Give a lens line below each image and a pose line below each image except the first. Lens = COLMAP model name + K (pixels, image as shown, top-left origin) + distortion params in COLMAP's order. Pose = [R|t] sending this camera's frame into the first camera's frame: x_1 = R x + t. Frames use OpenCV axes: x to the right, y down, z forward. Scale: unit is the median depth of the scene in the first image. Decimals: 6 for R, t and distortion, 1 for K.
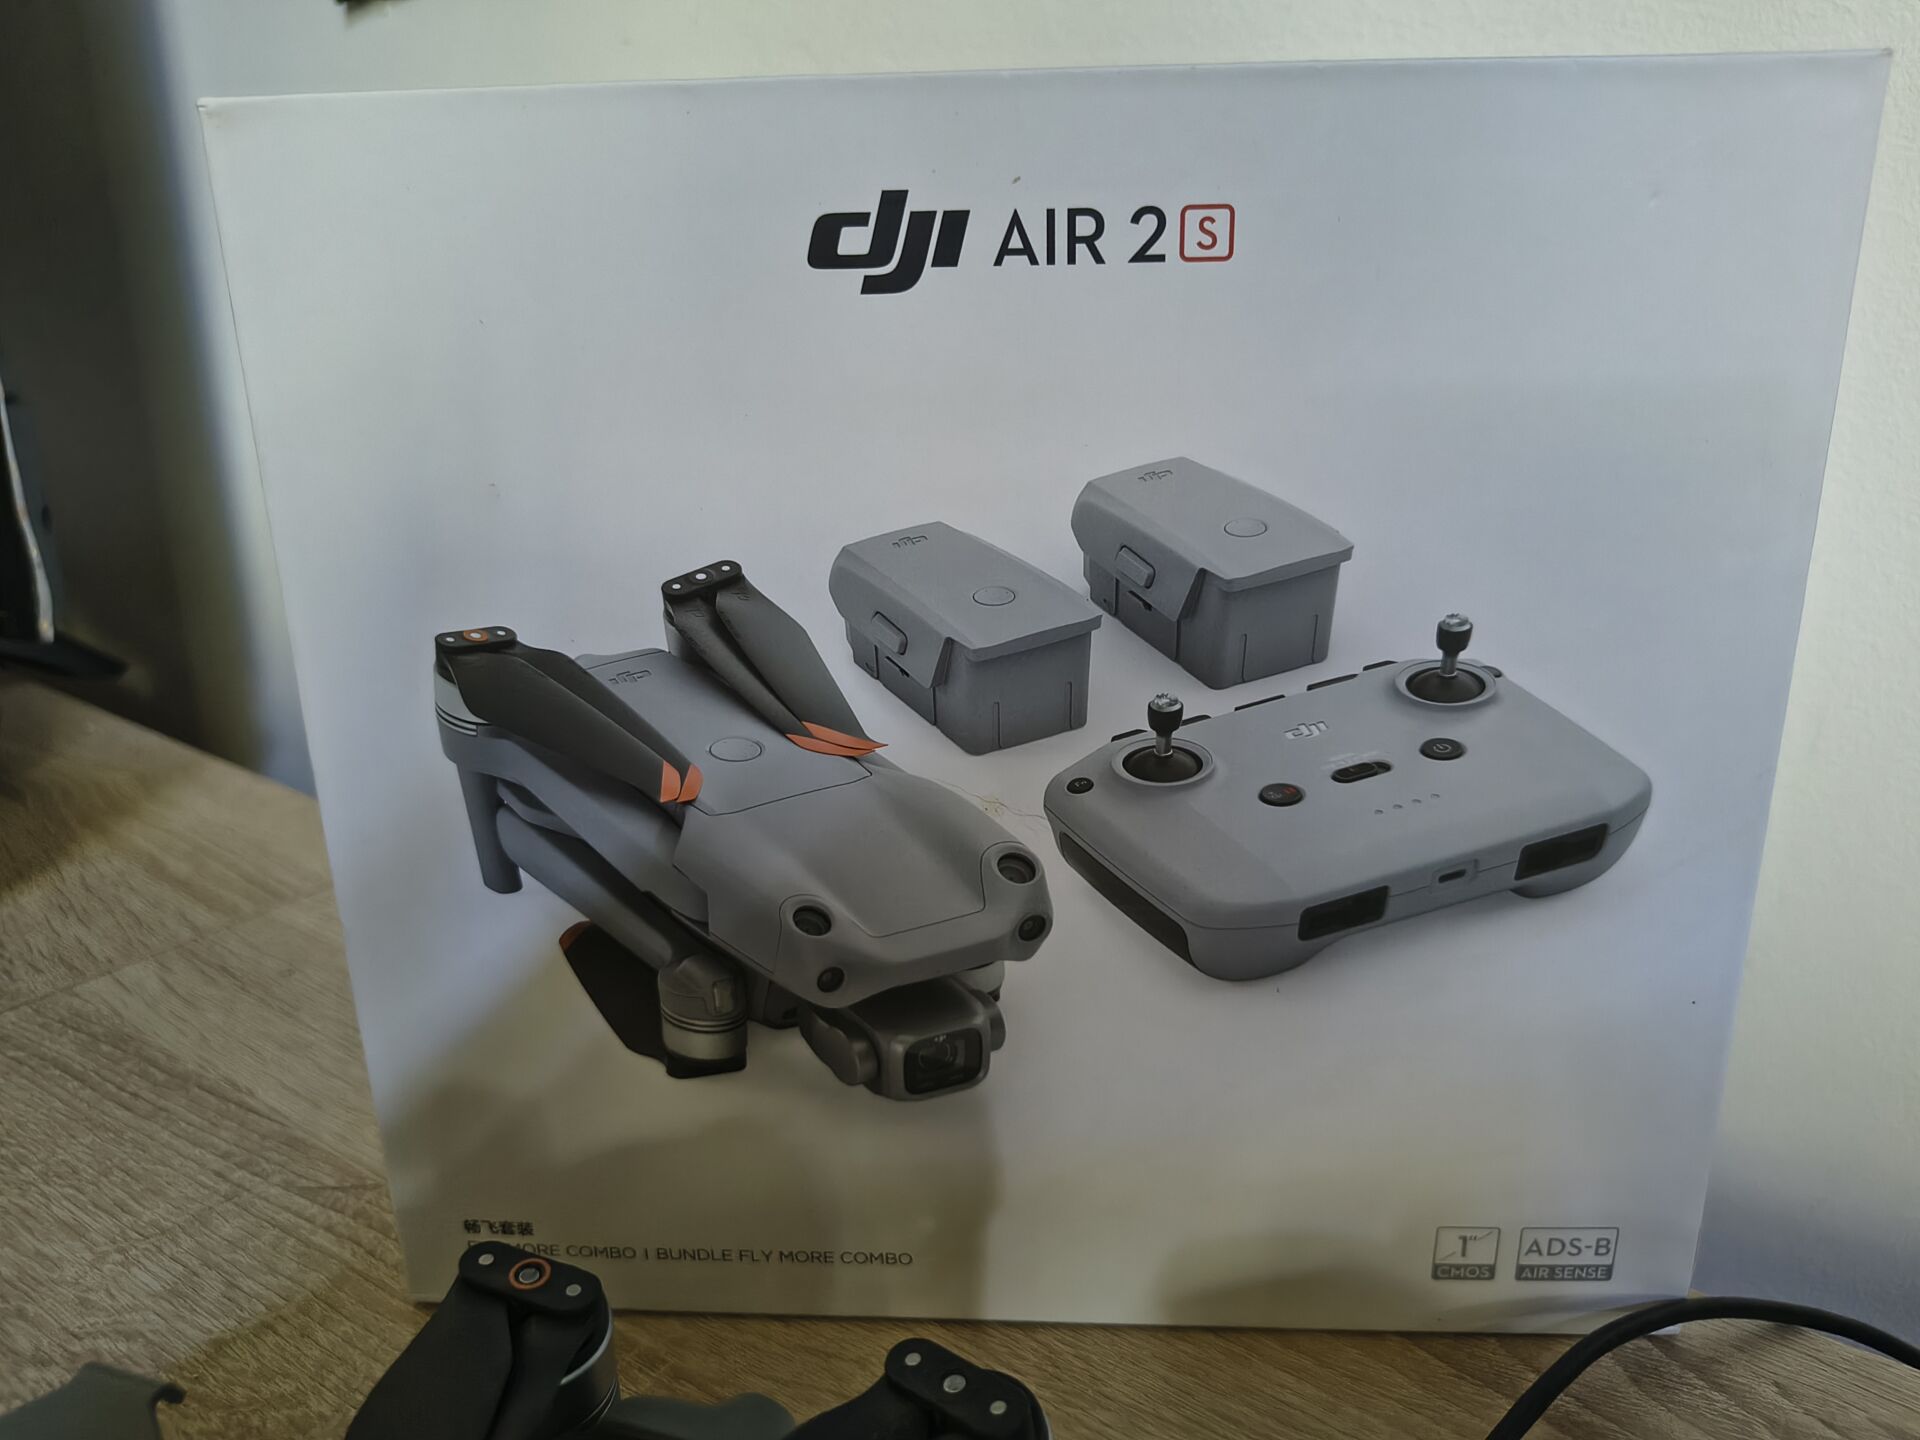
lens RADIAL K [[1407.1, 0, 997.6], [0, 1407.1, 719.3], [0, 0, 1]] dist [-0.023733, -0.033657]
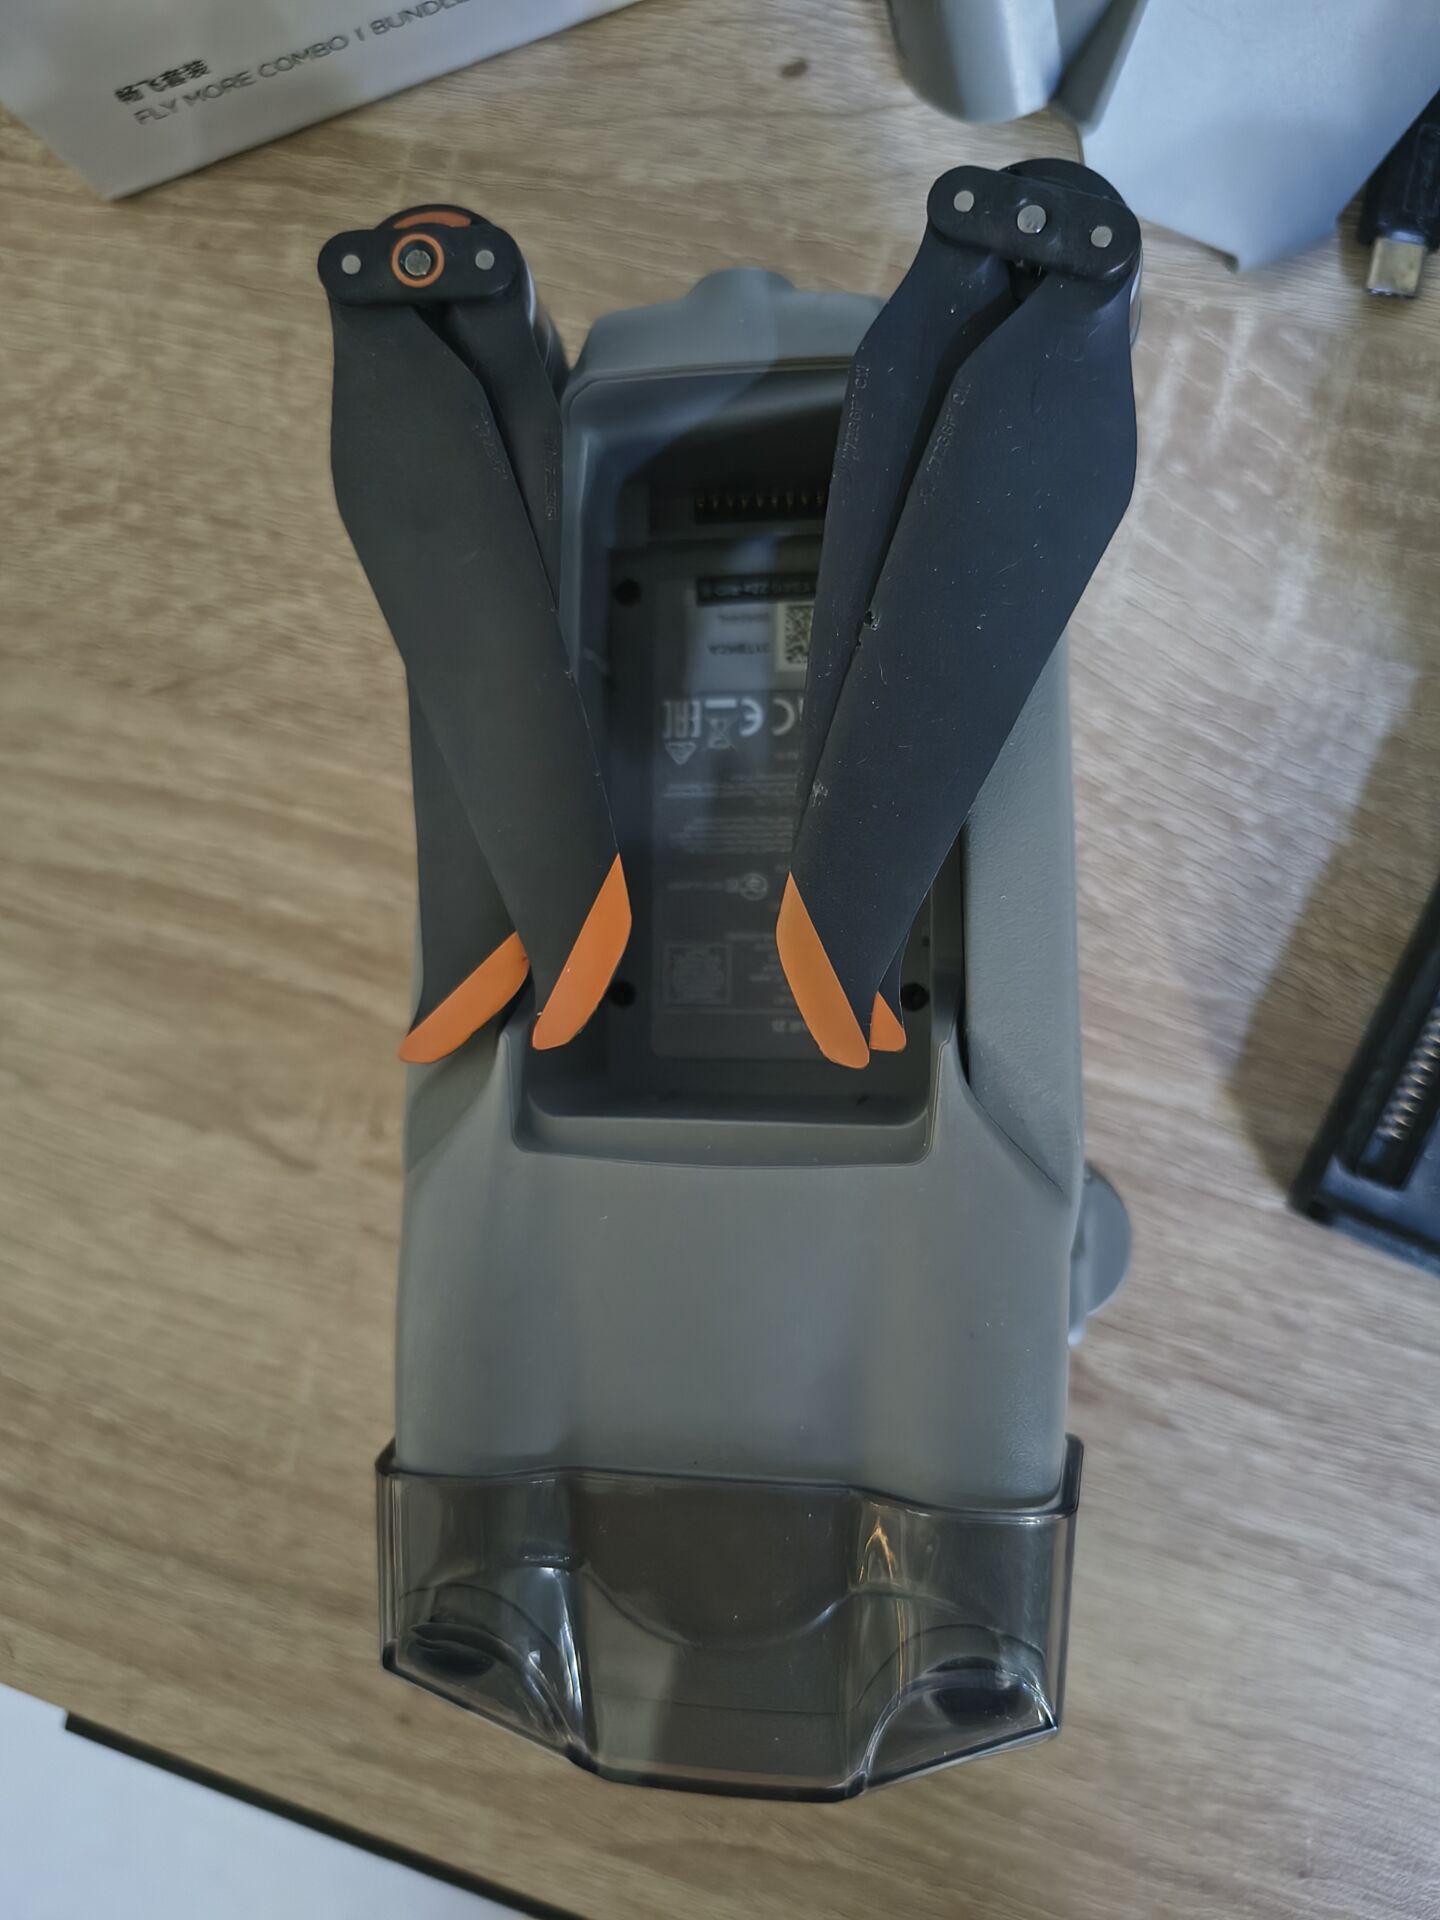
lens RADIAL K [[1407.1, 0, 725.3], [0, 1407.1, 943.6], [0, 0, 1]] dist [-0.023733, -0.033657]
pose [[0.939996, -0.325111, -0.103488, -0.175442], [0.218718, 0.341403, 0.914115, -0.100917], [-0.261857, -0.881900, 0.392025, 0.266226]]
